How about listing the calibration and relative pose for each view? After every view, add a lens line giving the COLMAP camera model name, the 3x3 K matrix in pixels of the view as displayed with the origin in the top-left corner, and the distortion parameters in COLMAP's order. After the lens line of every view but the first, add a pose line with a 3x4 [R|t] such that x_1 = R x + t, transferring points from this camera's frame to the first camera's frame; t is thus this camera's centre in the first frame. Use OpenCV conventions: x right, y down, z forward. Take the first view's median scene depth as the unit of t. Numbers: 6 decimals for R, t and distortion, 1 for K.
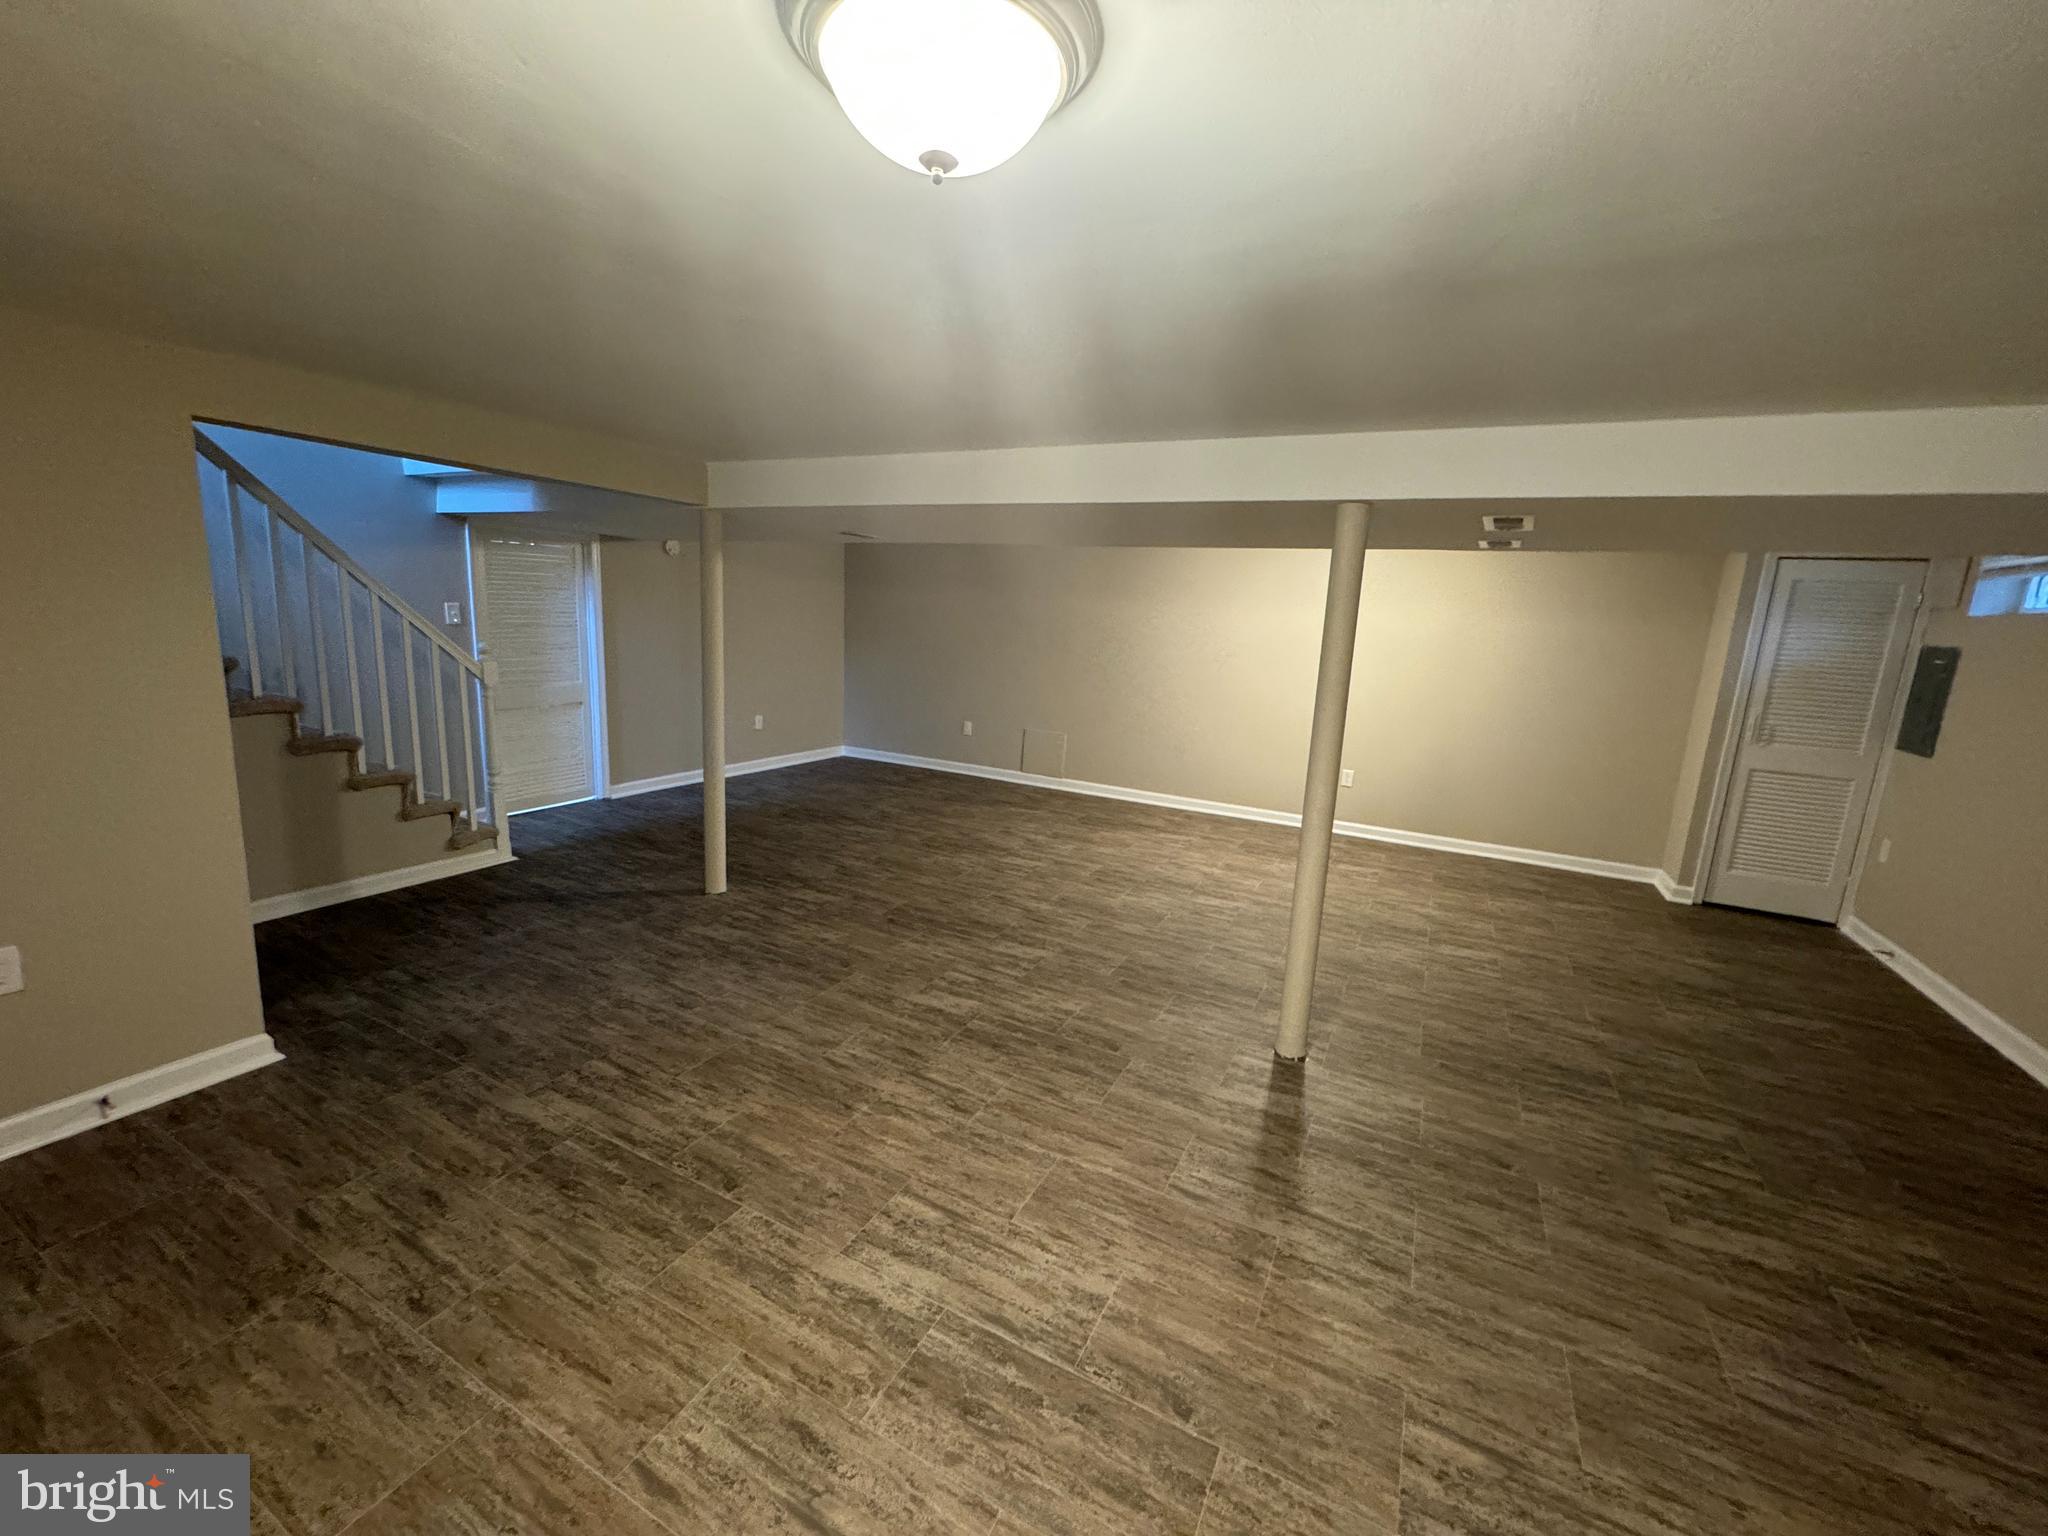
lens RADIAL K [[821.0, 0, 1024.2], [0, 821.0, 762.1], [0, 0, 1]] dist [-0.002405, 0.001118]
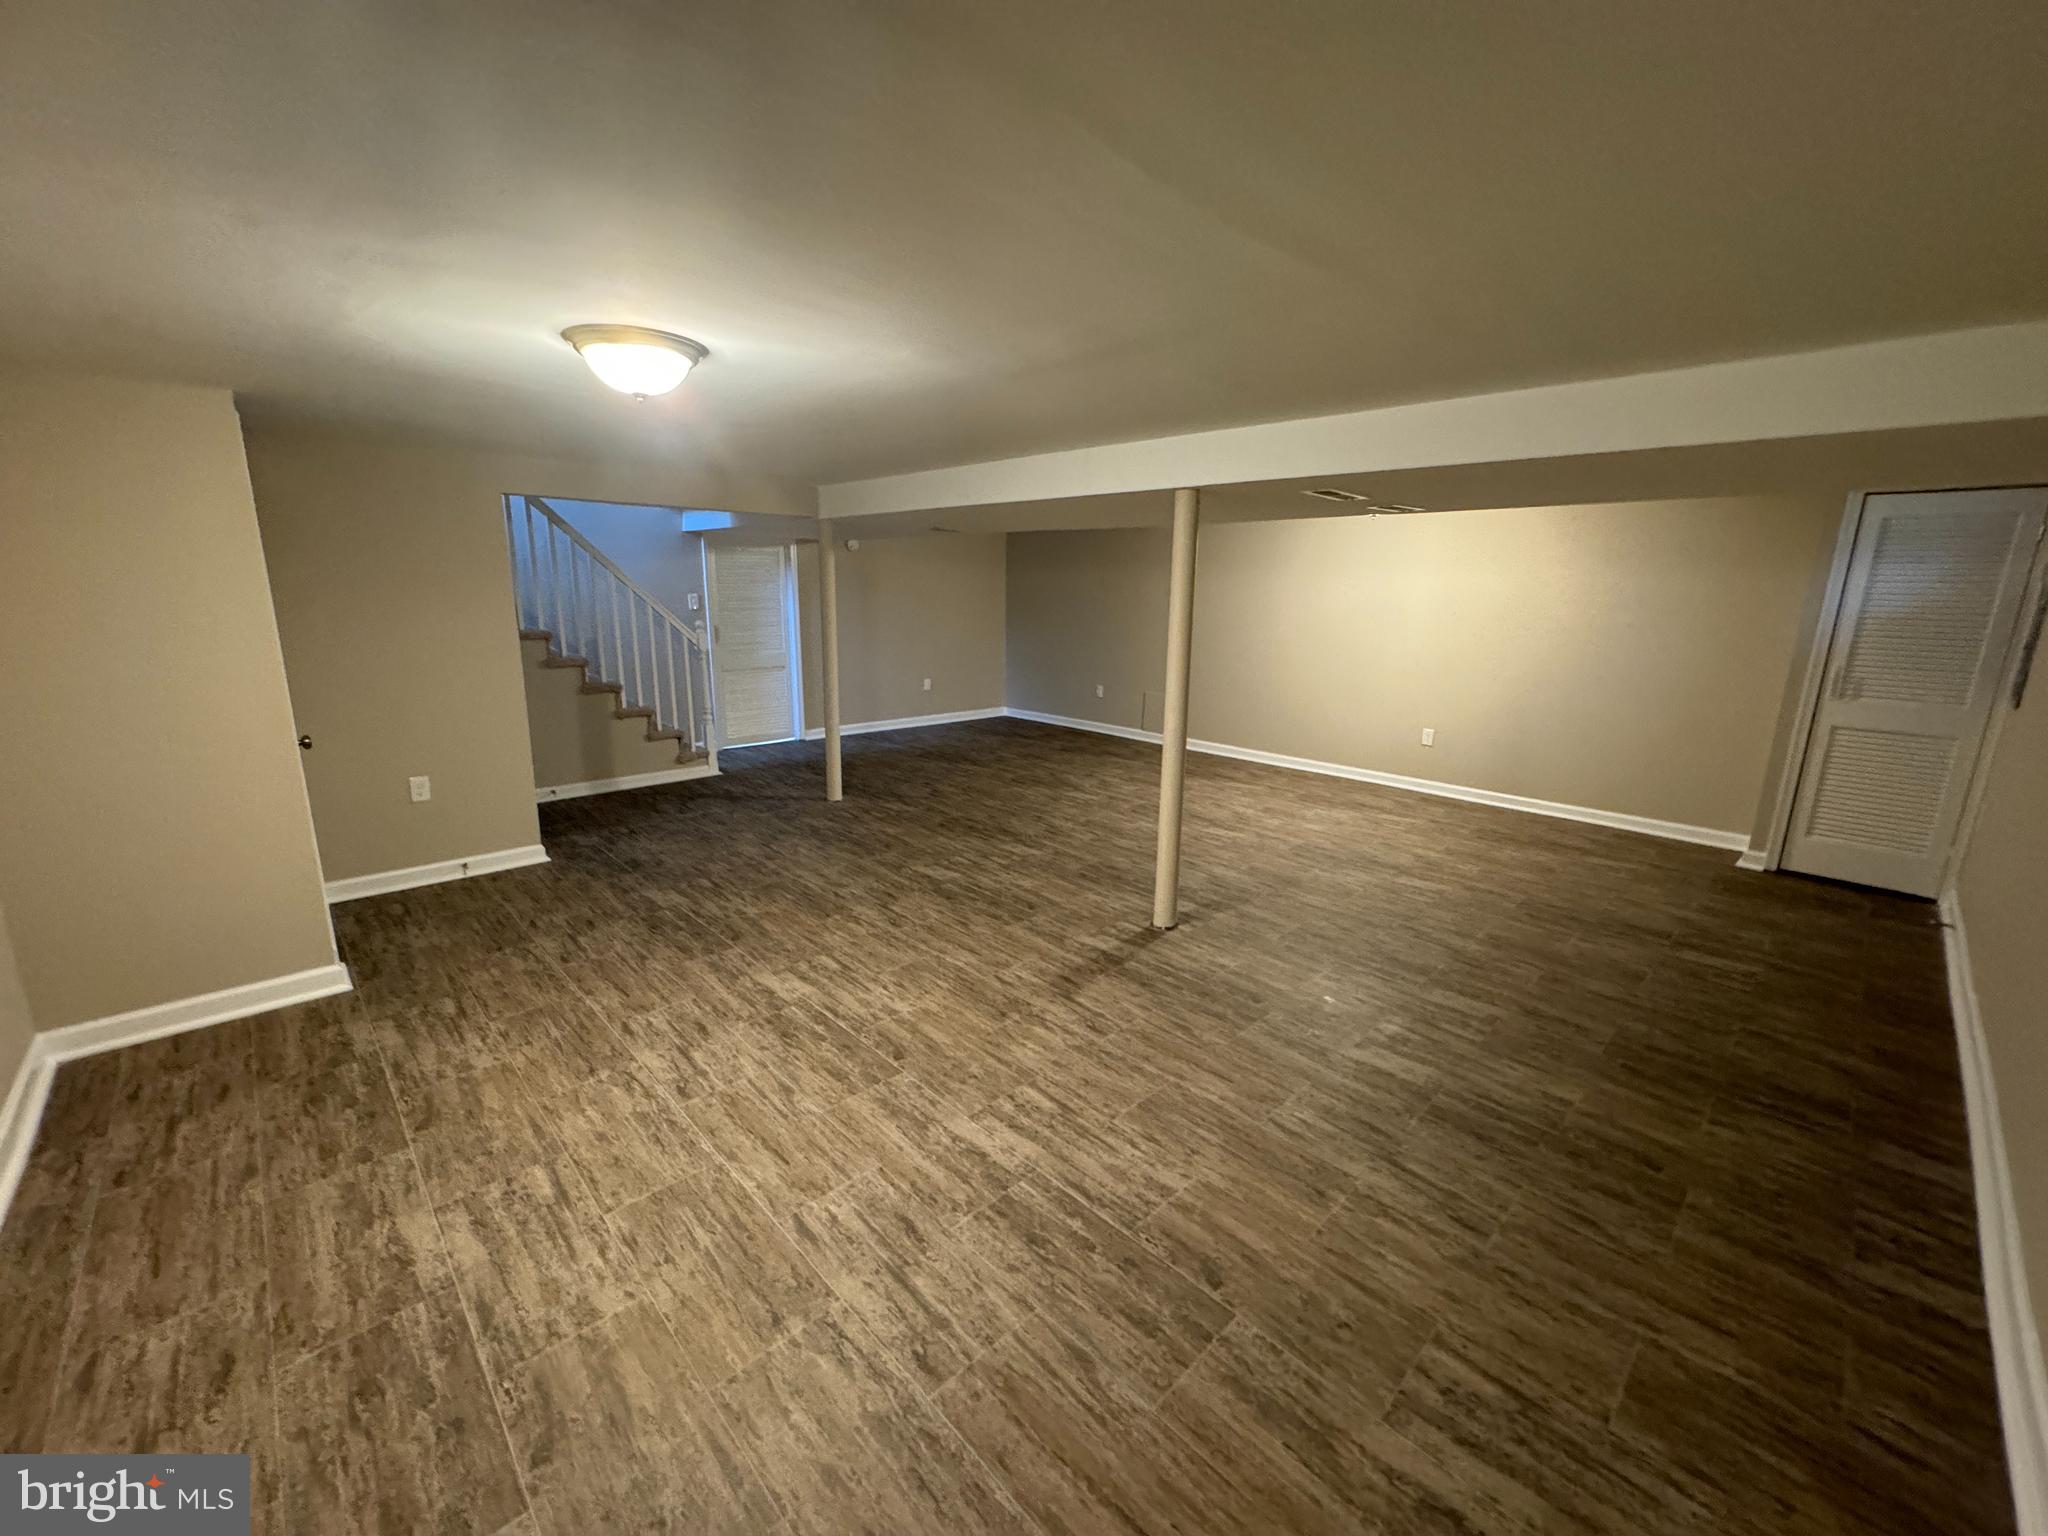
lens RADIAL K [[821.0, 0, 1025.4], [0, 821.0, 774.9], [0, 0, 1]] dist [-0.002405, 0.001118]
pose [[0.944134, 0.036643, -0.327518, 0.301774], [-0.025005, 0.998900, 0.039676, 0.044390], [0.328611, -0.029270, 0.944012, -0.149191]]
